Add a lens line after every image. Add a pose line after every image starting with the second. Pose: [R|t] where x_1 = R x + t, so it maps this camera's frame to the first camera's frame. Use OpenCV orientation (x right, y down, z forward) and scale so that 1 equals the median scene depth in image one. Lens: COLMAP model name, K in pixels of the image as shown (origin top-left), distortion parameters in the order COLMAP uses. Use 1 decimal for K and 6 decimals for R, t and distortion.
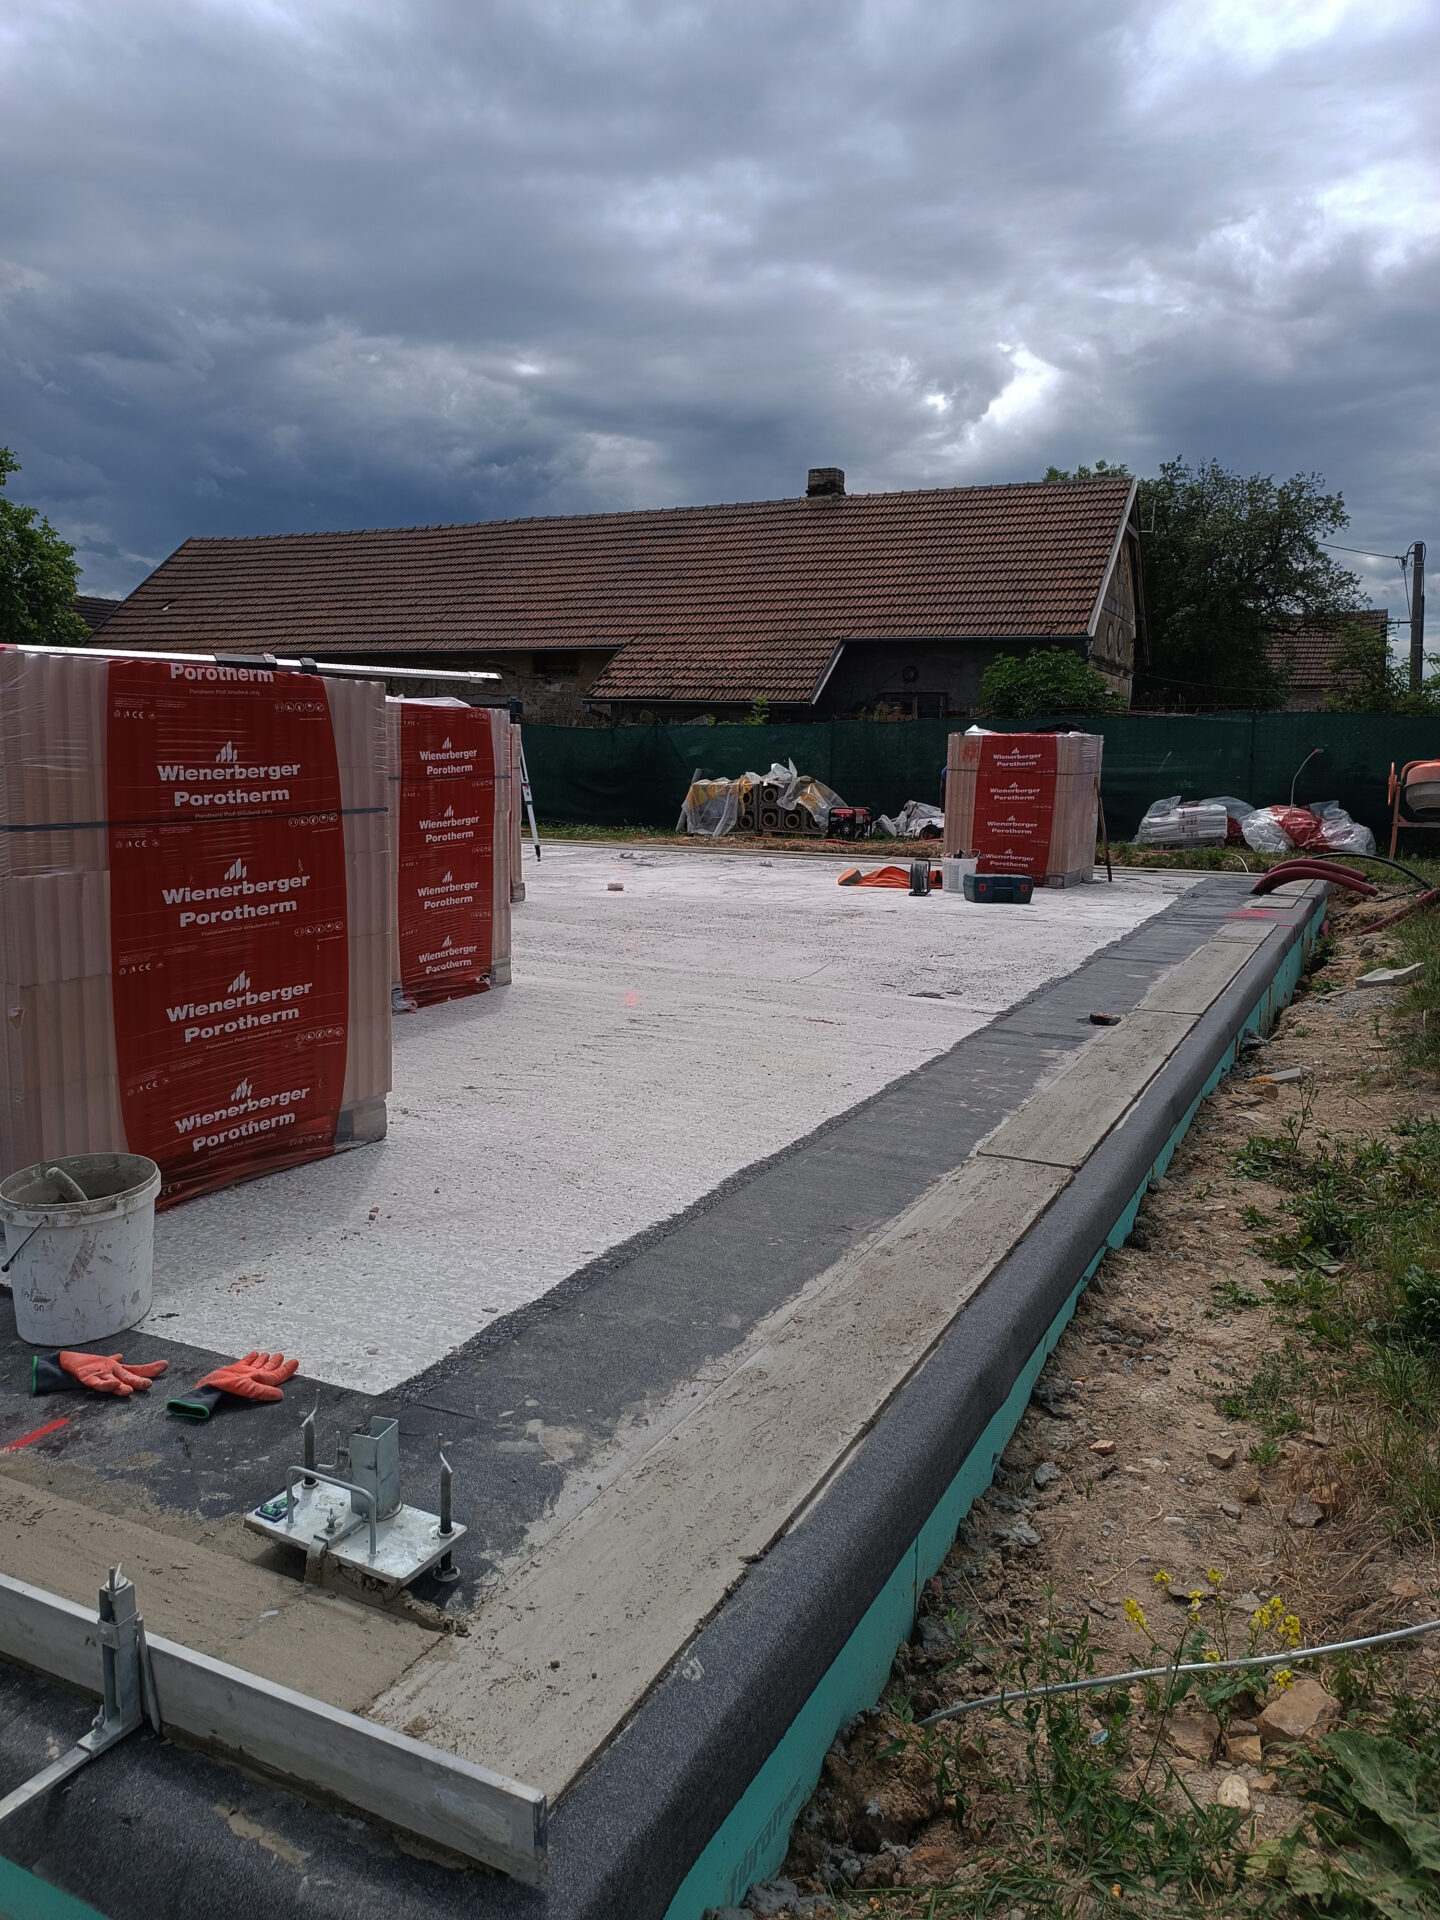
lens RADIAL K [[1375.7, 0, 734.8], [0, 1375.7, 961.9], [0, 0, 1]] dist [0.052262, -0.079894]
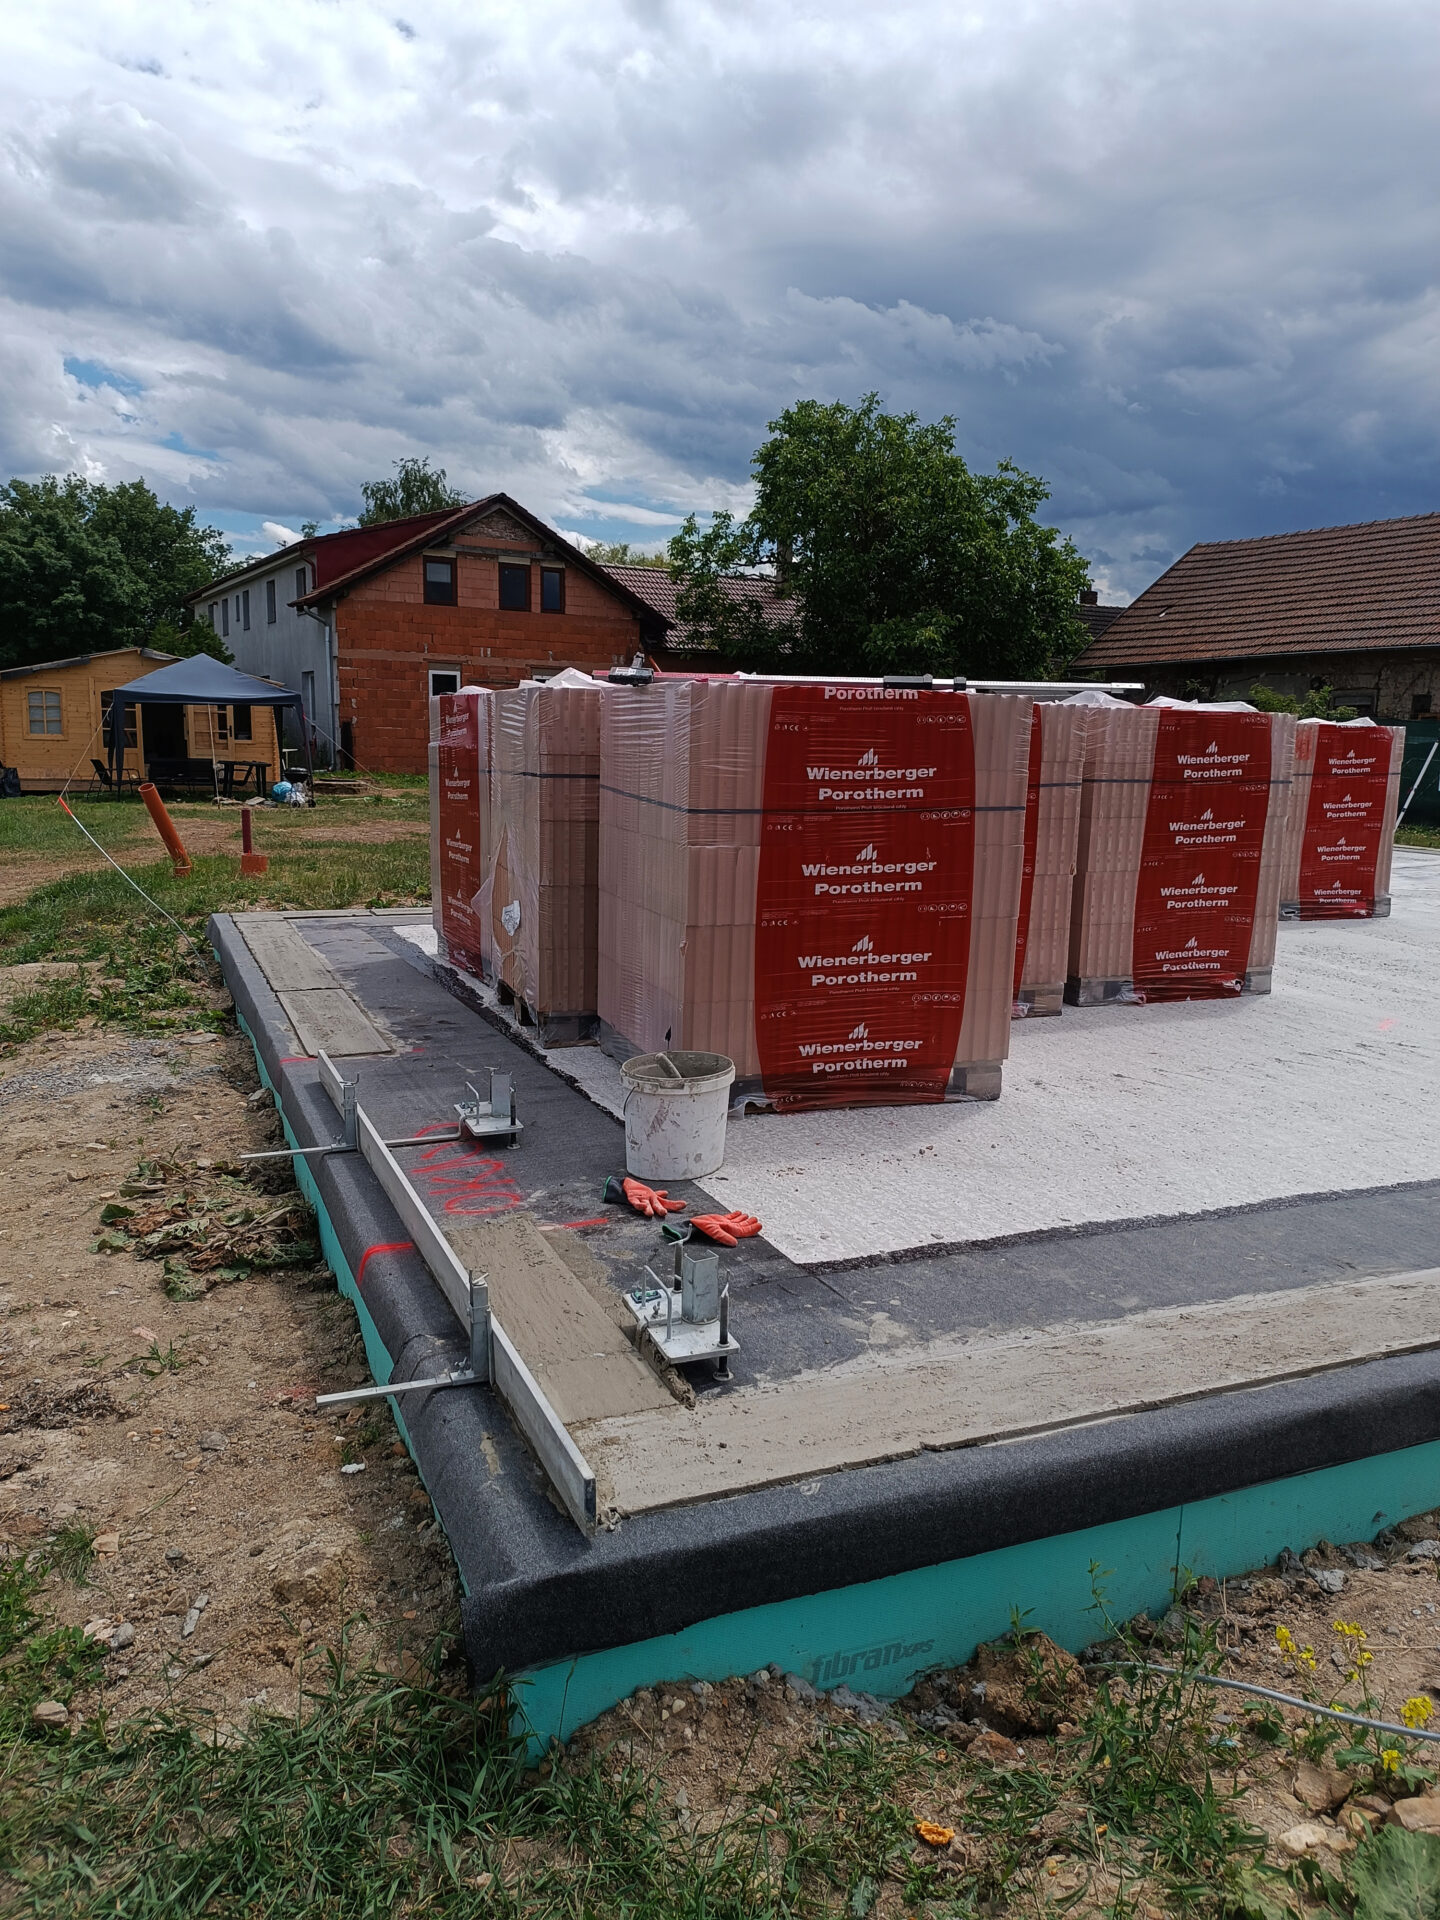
lens RADIAL K [[1375.7, 0, 719.3], [0, 1375.7, 967.0], [0, 0, 1]] dist [0.052262, -0.079894]
pose [[0.760320, 0.115796, -0.639143, 0.345796], [-0.113729, 0.992514, 0.044527, -0.005263], [0.639514, 0.038834, 0.767798, -0.023755]]
